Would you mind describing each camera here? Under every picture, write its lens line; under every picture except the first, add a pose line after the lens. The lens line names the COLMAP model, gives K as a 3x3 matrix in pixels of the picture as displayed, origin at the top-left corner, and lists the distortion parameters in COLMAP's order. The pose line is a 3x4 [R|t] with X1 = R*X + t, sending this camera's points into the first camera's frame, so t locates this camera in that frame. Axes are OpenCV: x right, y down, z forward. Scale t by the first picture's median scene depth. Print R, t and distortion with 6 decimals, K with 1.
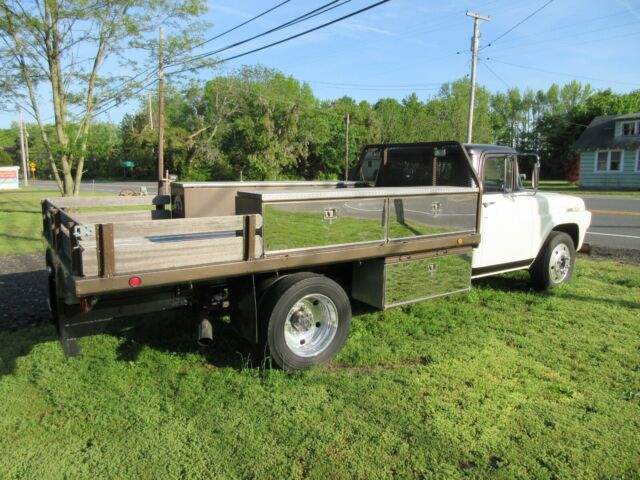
lens RADIAL K [[484.3, 0, 324.0], [0, 484.3, 241.6], [0, 0, 1]] dist [-0.001087, 0.009807]
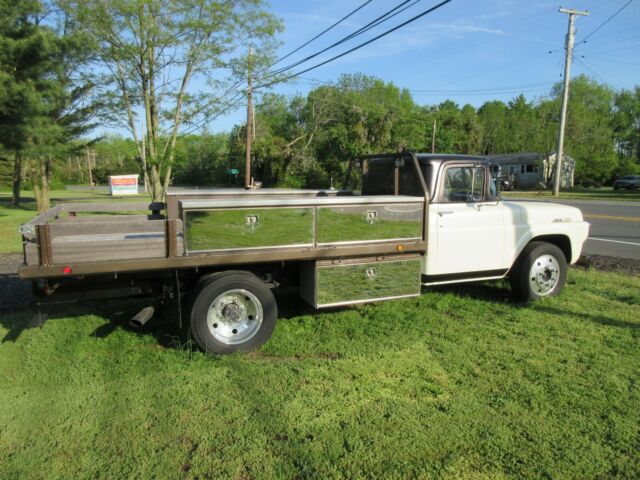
lens RADIAL K [[484.3, 0, 317.6], [0, 484.3, 238.3], [0, 0, 1]] dist [-0.001087, 0.009807]
pose [[0.974720, 0.024860, -0.222043, 0.290223], [-0.029138, 0.999447, -0.016009, -0.000274], [0.221522, 0.022074, 0.974905, -0.055716]]
